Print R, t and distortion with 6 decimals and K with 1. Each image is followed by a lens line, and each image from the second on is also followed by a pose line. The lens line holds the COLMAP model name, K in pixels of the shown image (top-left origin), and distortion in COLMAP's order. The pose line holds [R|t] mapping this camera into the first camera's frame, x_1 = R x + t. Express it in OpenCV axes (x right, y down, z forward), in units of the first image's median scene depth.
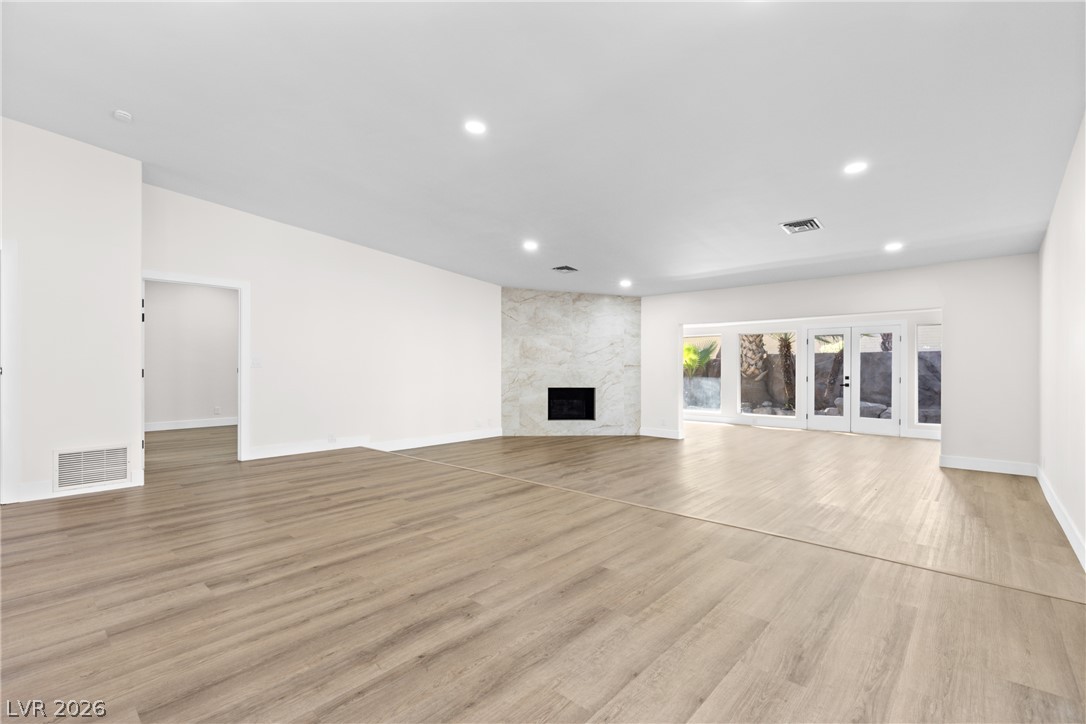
lens RADIAL K [[491.4, 0, 548.2], [0, 491.4, 365.2], [0, 0, 1]] dist [0.008868, -0.001289]
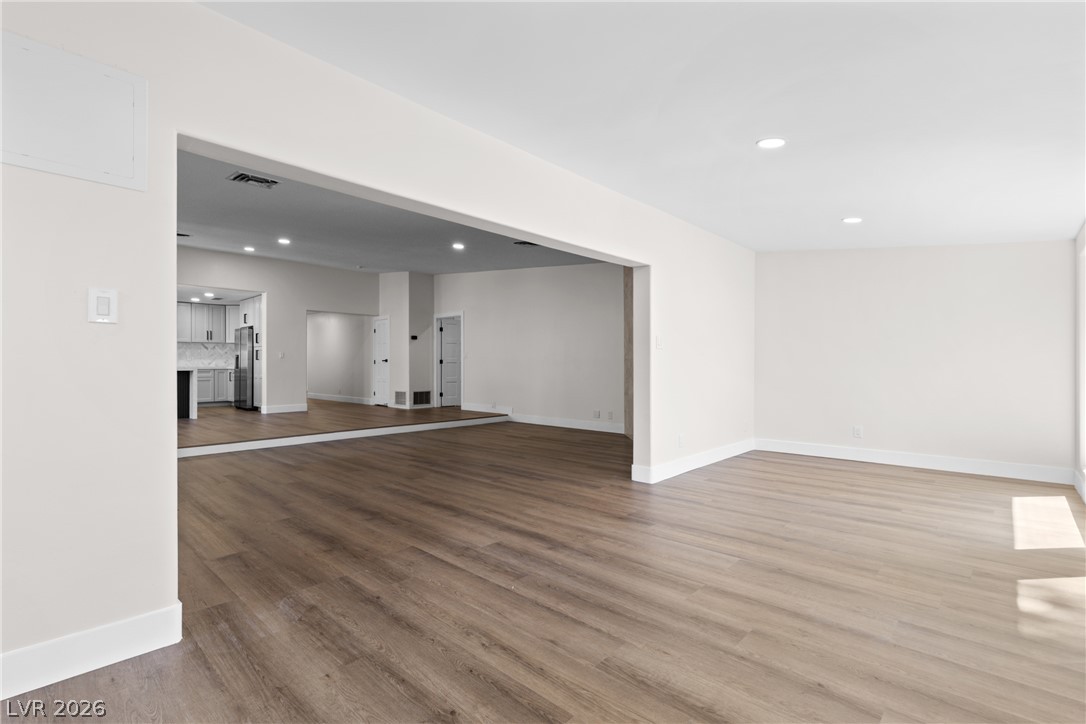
lens RADIAL K [[491.4, 0, 543.2], [0, 491.4, 365.7], [0, 0, 1]] dist [0.008868, -0.001289]
pose [[-0.023833, -0.001694, -0.999715, 0.778863], [0.007359, 0.999971, -0.001870, 0.024045], [0.999689, -0.007402, -0.023819, 0.874691]]
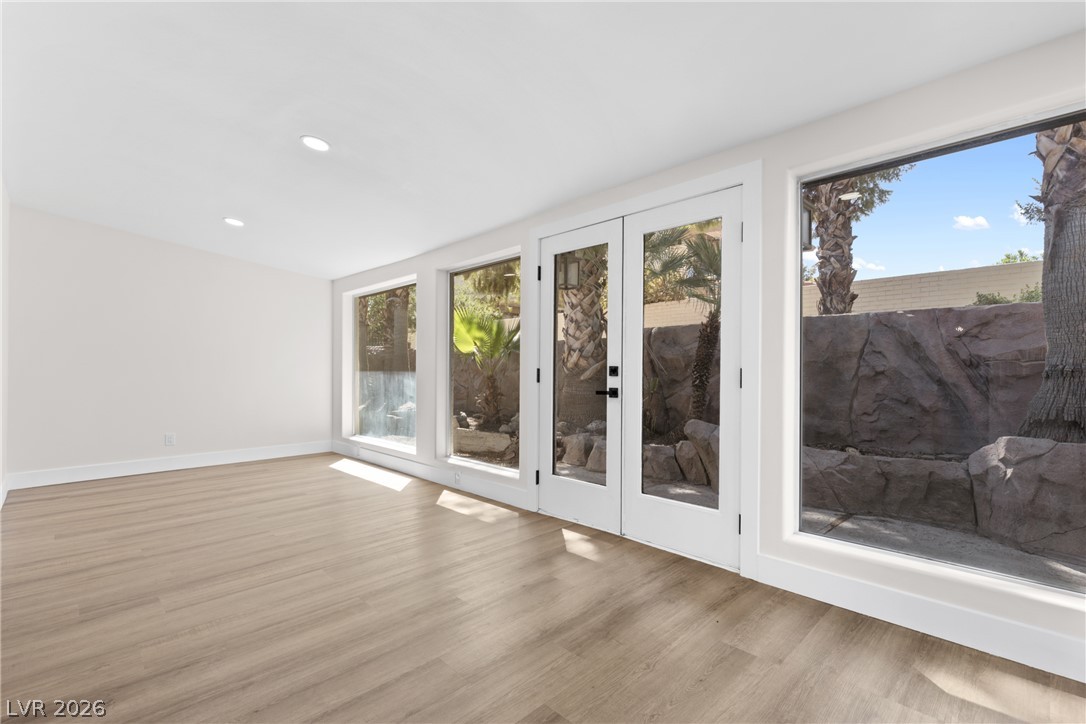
lens RADIAL K [[491.4, 0, 542.9], [0, 491.4, 370.5], [0, 0, 1]] dist [0.008868, -0.001289]
pose [[0.996975, -0.001097, -0.077709, 0.616409], [0.001992, 0.999933, 0.011438, 0.022465], [0.077691, -0.011558, 0.996910, 0.699058]]
